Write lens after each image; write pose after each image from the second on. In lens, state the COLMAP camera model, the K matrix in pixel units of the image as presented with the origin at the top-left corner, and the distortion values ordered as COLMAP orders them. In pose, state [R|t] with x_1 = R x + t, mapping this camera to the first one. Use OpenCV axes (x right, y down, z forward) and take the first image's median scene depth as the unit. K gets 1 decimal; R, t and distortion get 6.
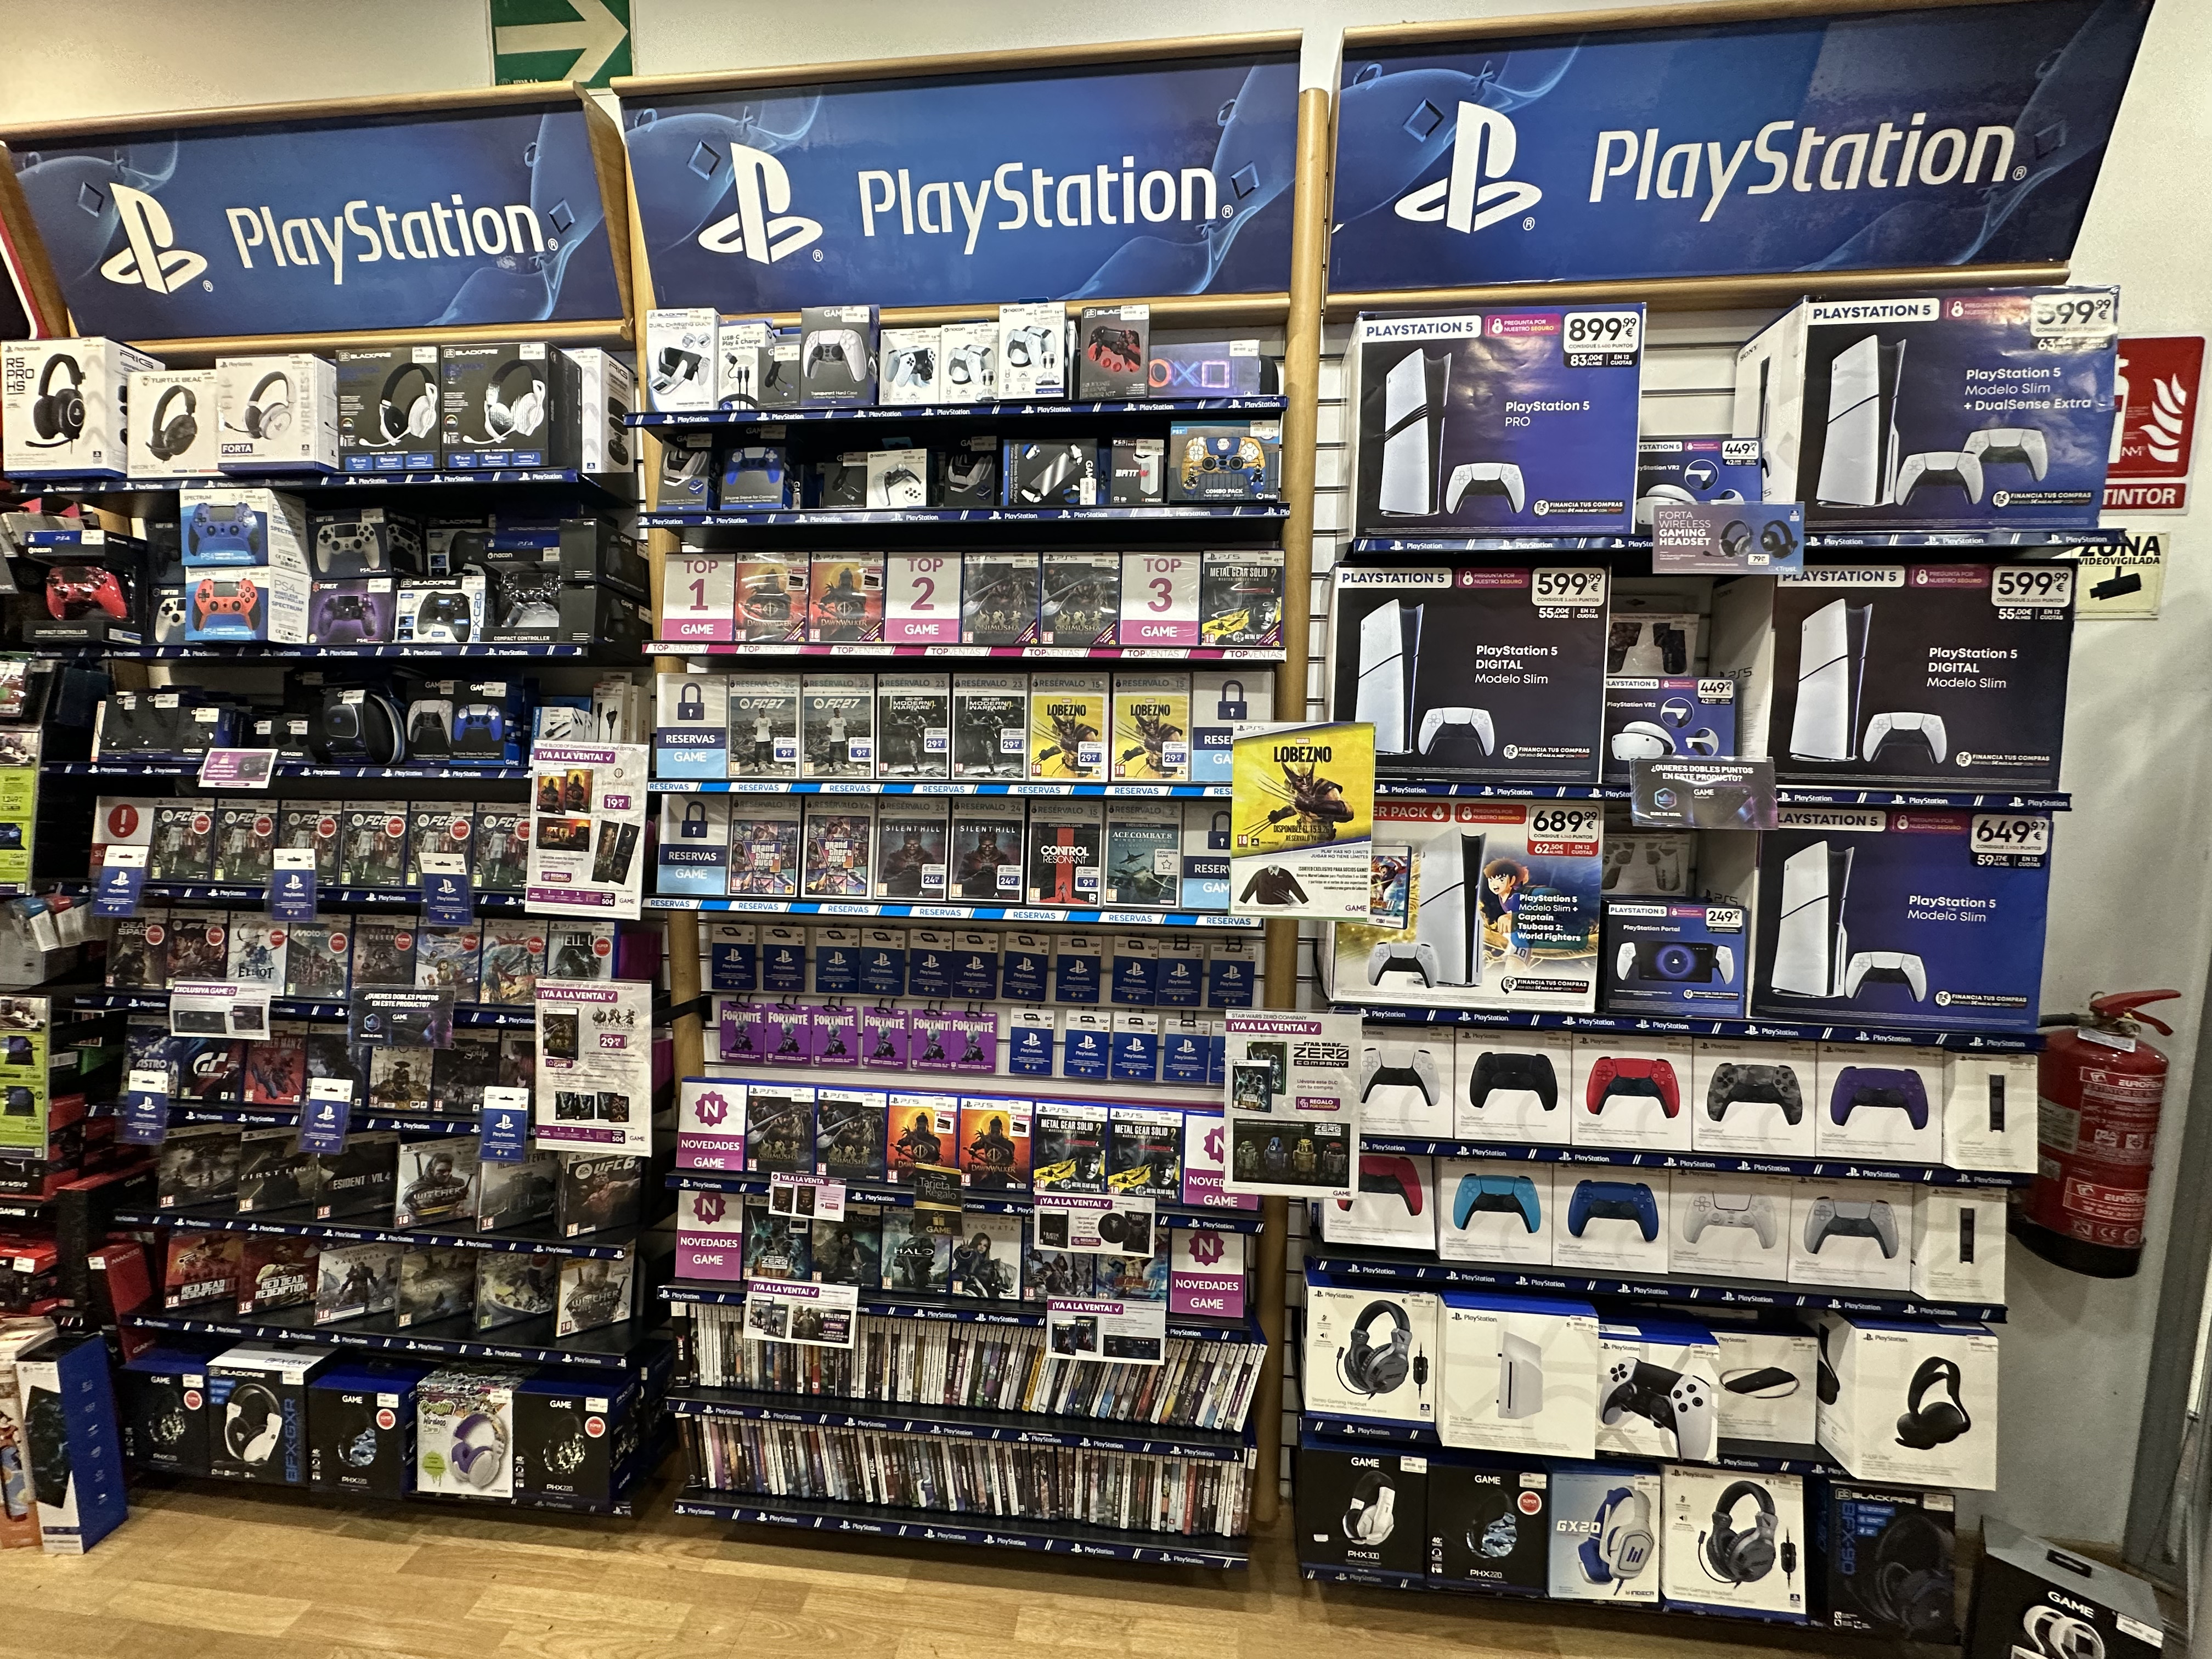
lens RADIAL K [[881.7, 0, 1105.3], [0, 881.7, 828.5], [0, 0, 1]] dist [-0.003903, 0.000984]
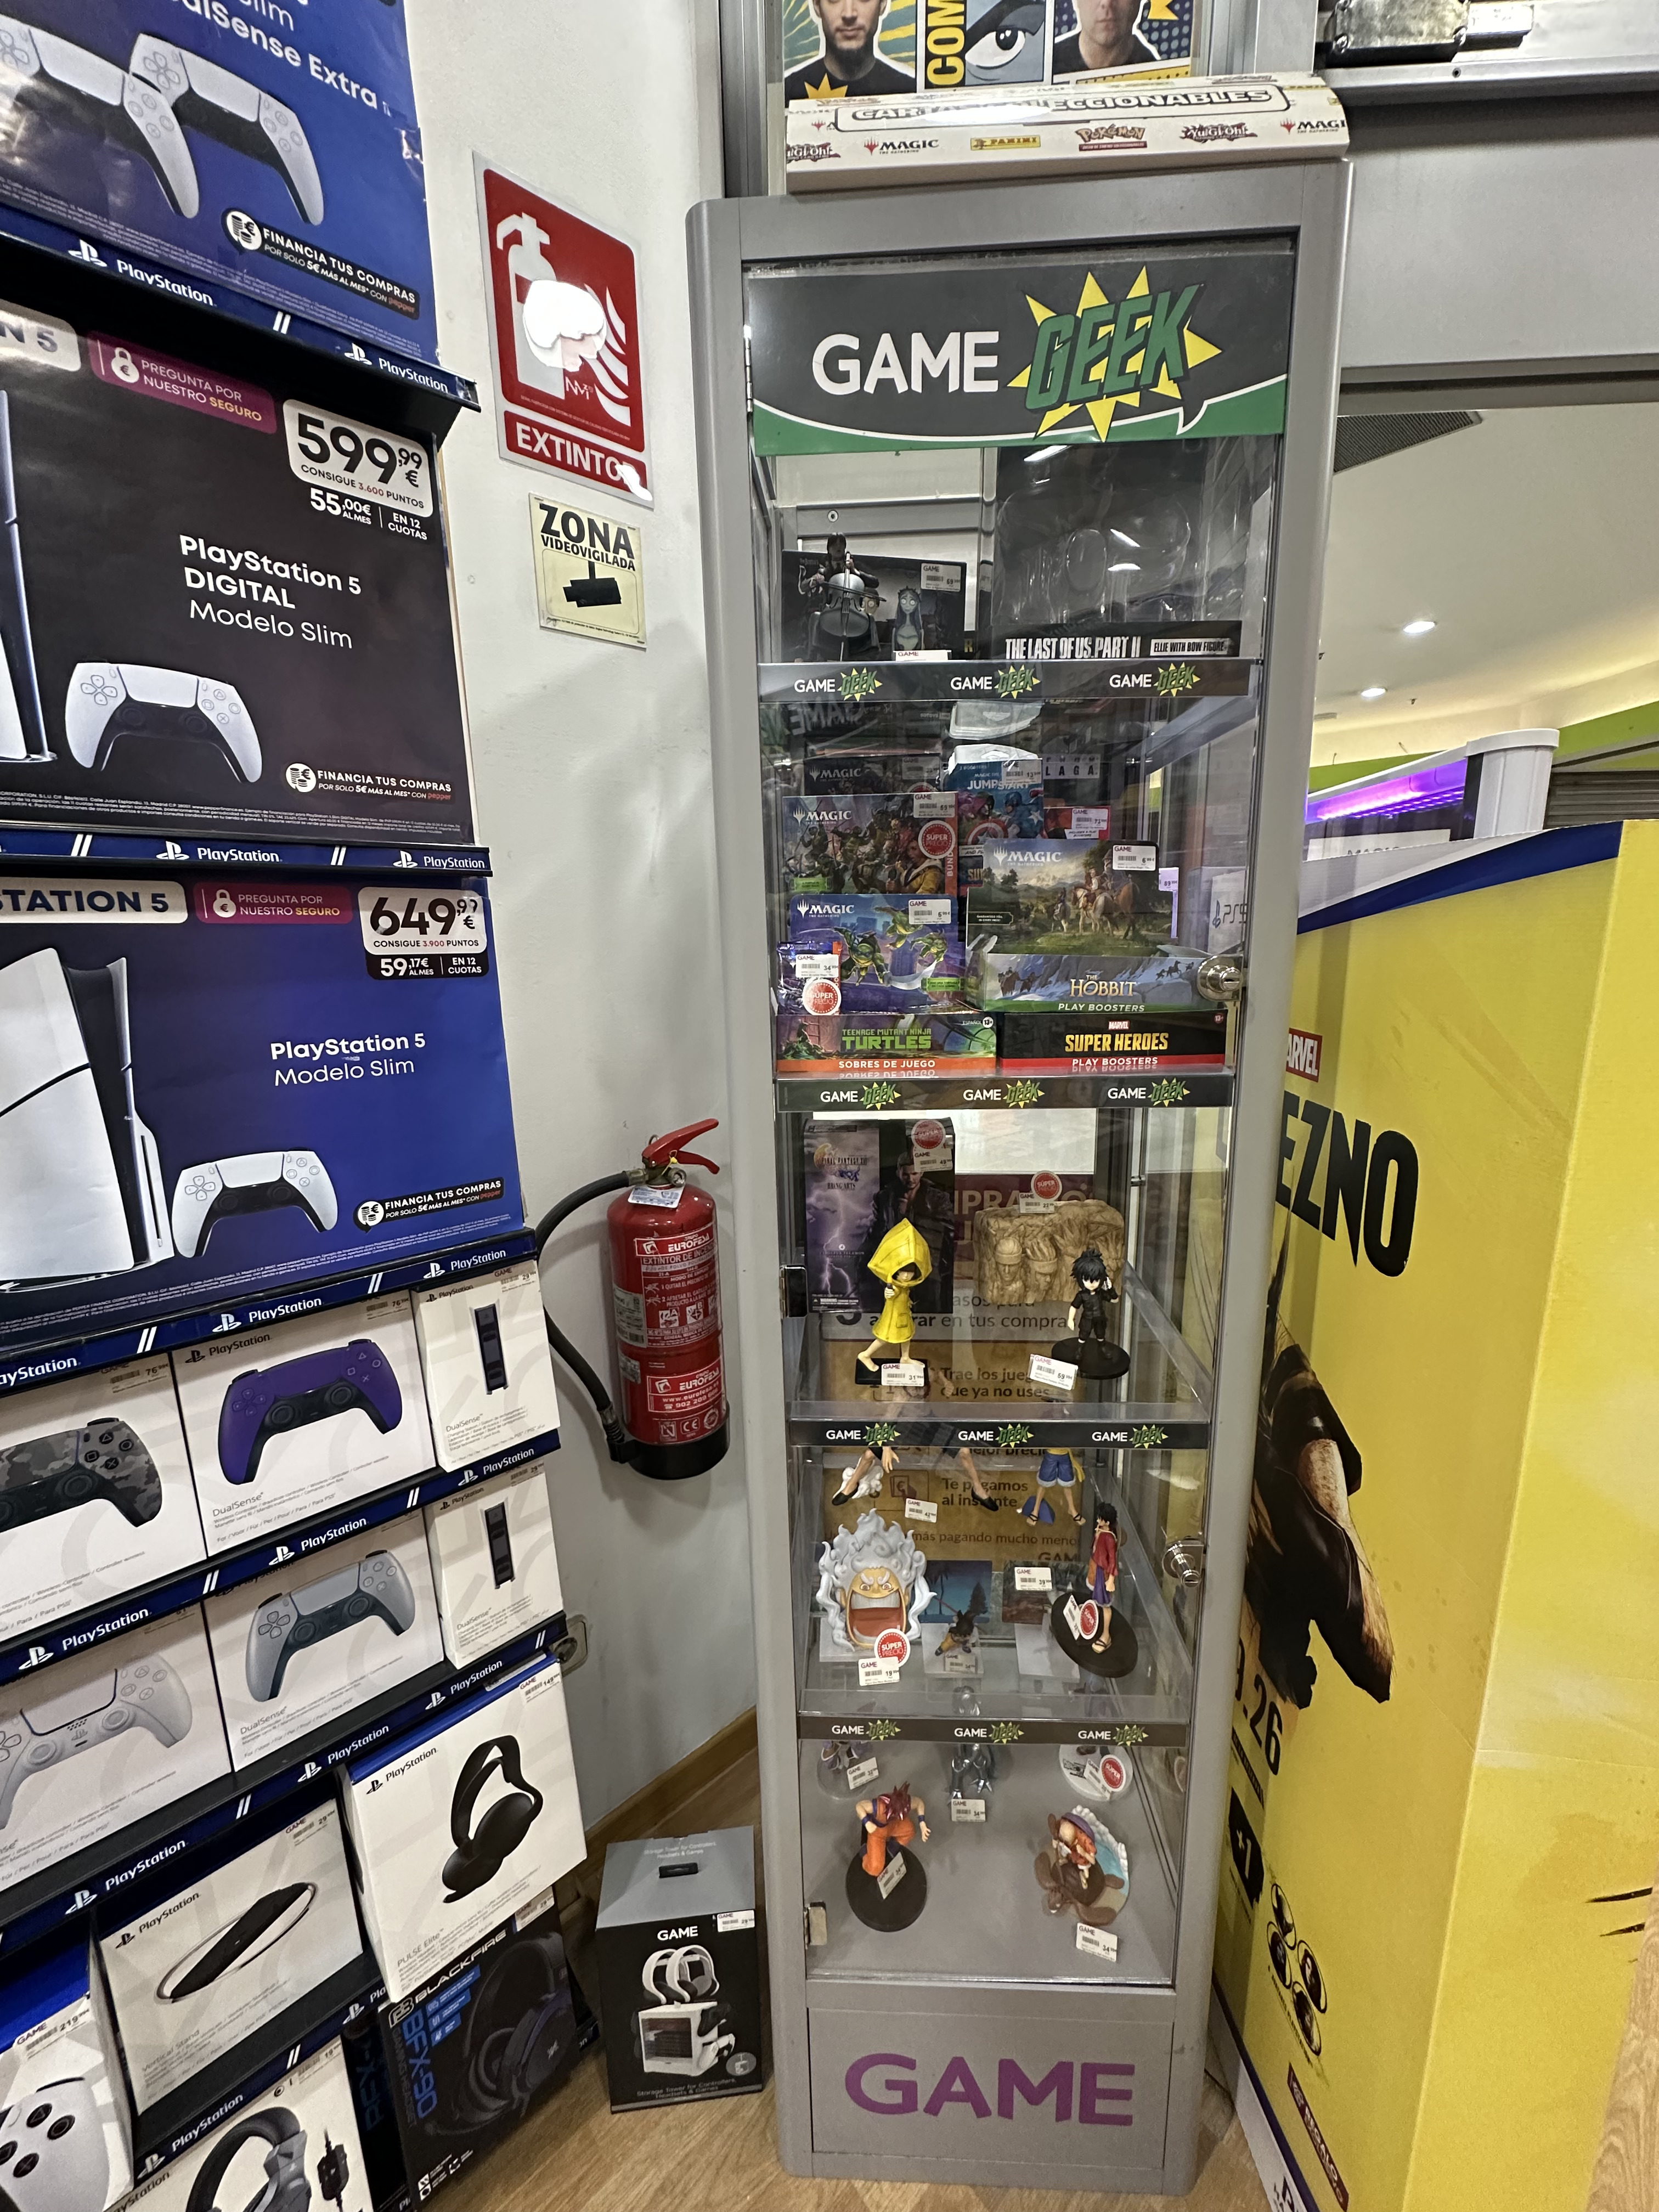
lens RADIAL K [[881.7, 0, 833.5], [0, 881.7, 1105.3], [0, 0, 1]] dist [-0.003903, 0.000984]
pose [[0.666711, -0.171246, 0.725377, 0.731537], [0.105427, 0.985129, 0.135668, 0.074912], [-0.737822, -0.013977, 0.674850, 0.376650]]
